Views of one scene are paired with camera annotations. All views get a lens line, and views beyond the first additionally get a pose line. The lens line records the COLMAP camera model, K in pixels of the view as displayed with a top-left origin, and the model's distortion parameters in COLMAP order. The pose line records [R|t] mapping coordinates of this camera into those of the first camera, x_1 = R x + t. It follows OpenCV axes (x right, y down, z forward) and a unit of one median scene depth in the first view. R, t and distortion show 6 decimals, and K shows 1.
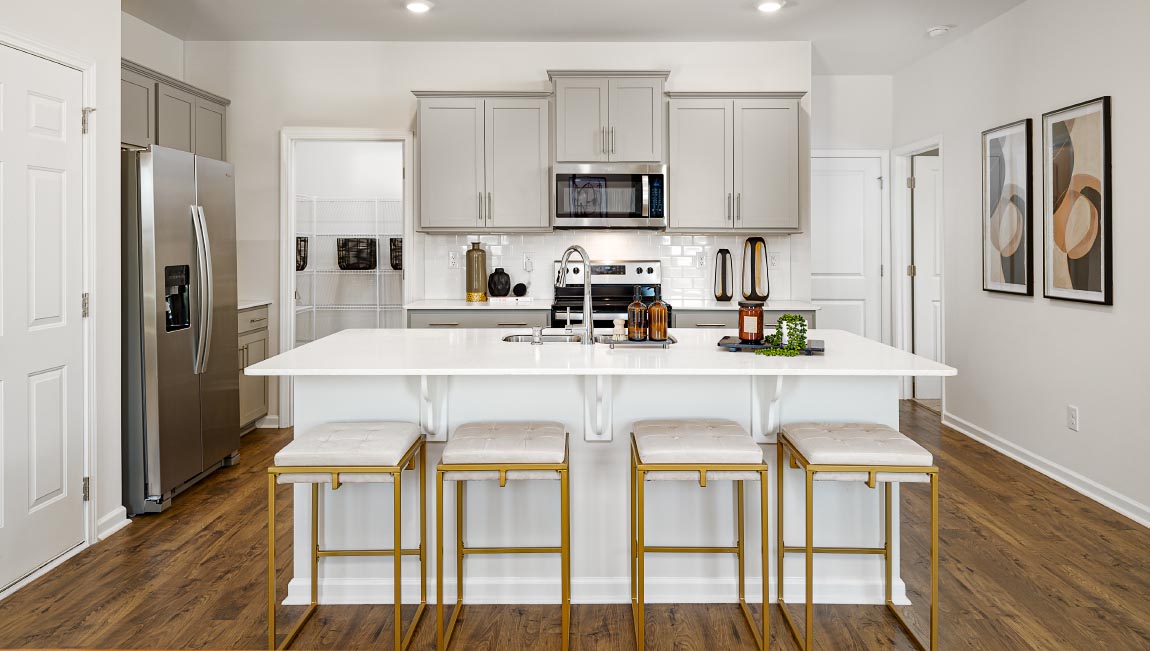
lens RADIAL K [[773.1, 0, 576.7], [0, 773.1, 241.6], [0, 0, 1]] dist [0.003239, 0.000761]
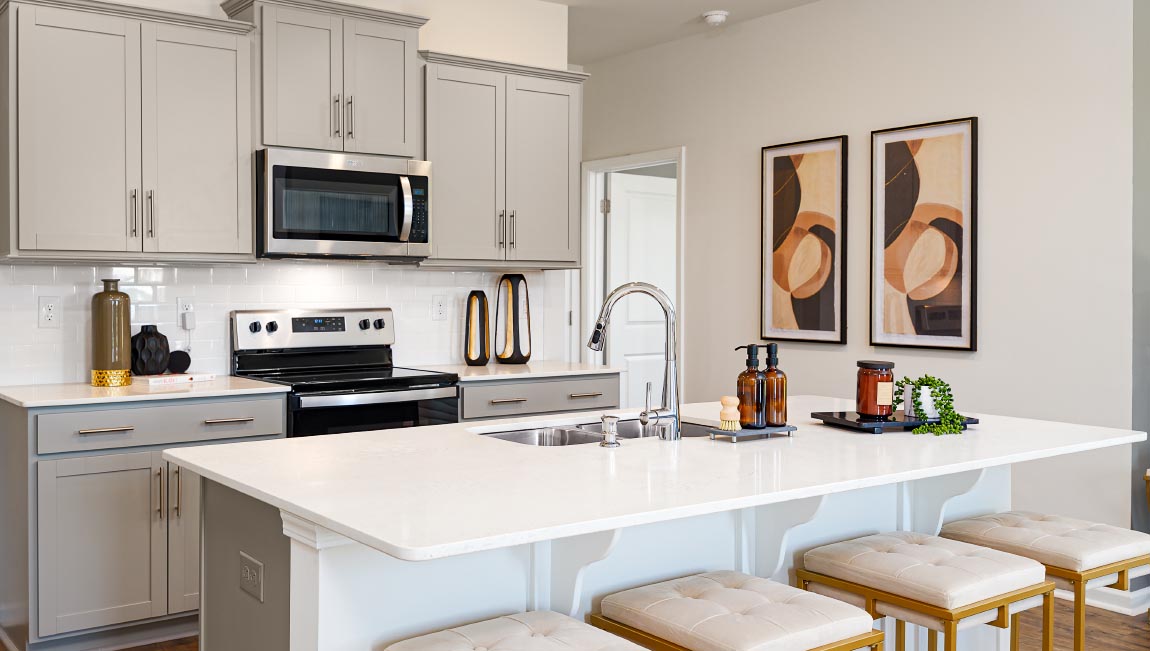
lens RADIAL K [[1062.9, 0, 486.1], [0, 1062.9, 304.2], [0, 0, 1]] dist [0.030610, 0.005280]
pose [[0.821311, -0.009779, 0.570396, -0.356576], [-0.001421, 0.999815, 0.019186, 0.003674], [-0.570478, -0.016568, 0.821146, 0.225073]]
